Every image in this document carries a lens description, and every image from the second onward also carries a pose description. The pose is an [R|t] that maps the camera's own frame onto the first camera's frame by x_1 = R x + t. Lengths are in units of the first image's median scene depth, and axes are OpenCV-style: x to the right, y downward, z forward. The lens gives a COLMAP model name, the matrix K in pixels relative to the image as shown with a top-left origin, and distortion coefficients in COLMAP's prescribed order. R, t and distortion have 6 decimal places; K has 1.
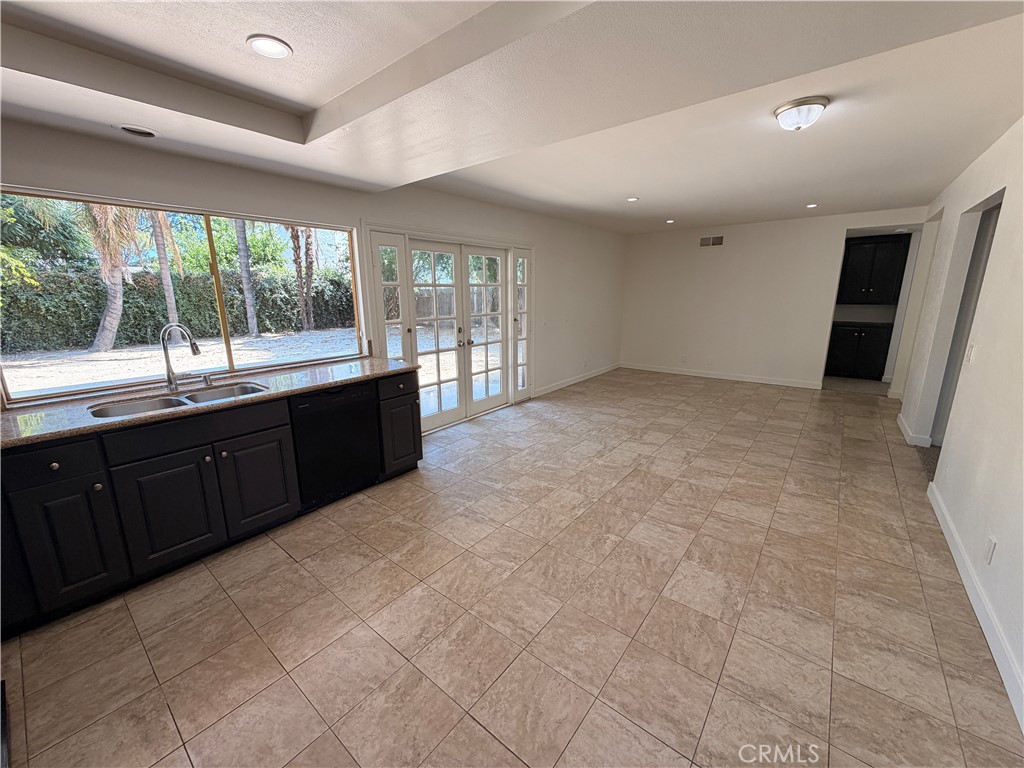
lens RADIAL K [[407.6, 0, 508.6], [0, 407.6, 383.5], [0, 0, 1]] dist [-0.000009, 0.000080]
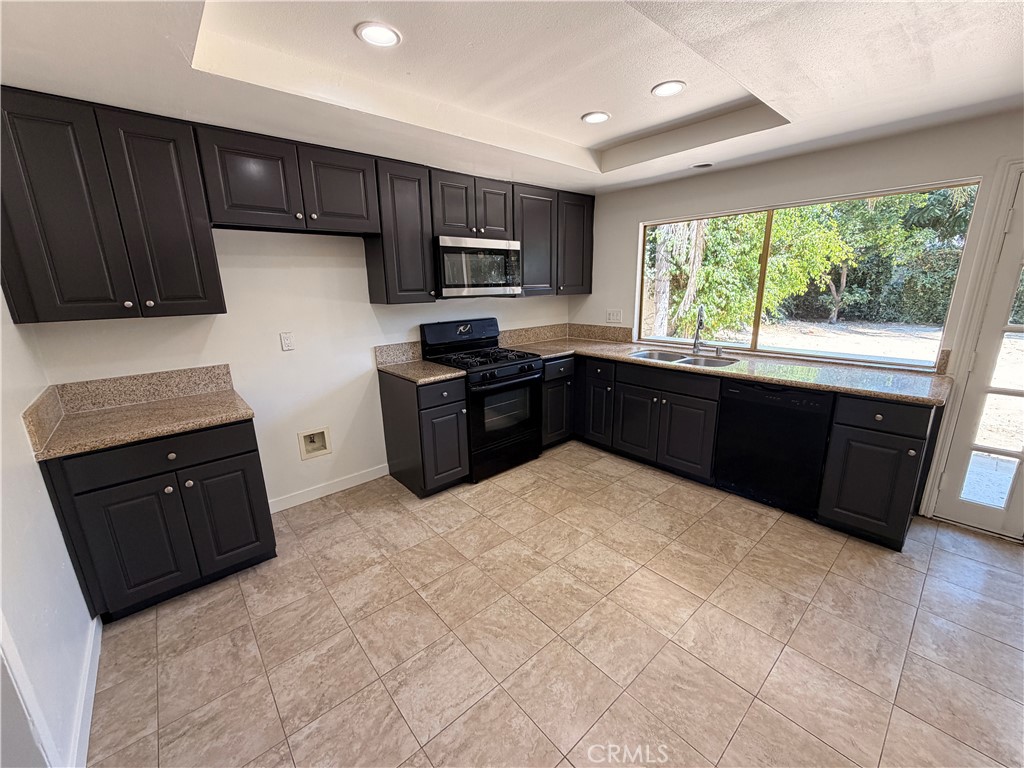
lens RADIAL K [[407.6, 0, 508.6], [0, 407.6, 383.5], [0, 0, 1]] dist [-0.000009, 0.000080]
pose [[-0.174775, 0.250356, -0.952248, 0.492483], [-0.192347, 0.939818, 0.282391, -0.122105], [0.965638, 0.232517, -0.116101, 0.469131]]
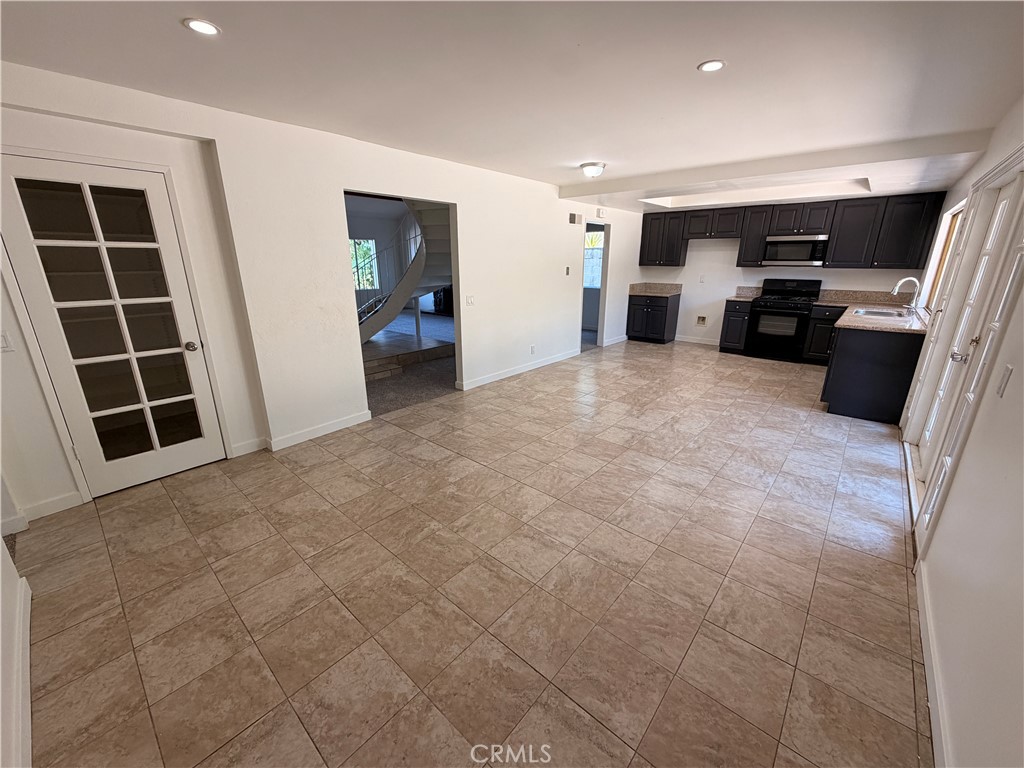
lens RADIAL K [[407.6, 0, 508.6], [0, 407.6, 383.5], [0, 0, 1]] dist [-0.000009, 0.000080]
pose [[-0.998948, -0.002614, 0.045784, 0.742933], [0.020426, 0.868508, 0.495255, -0.541658], [-0.041058, 0.495669, -0.867540, 2.305121]]
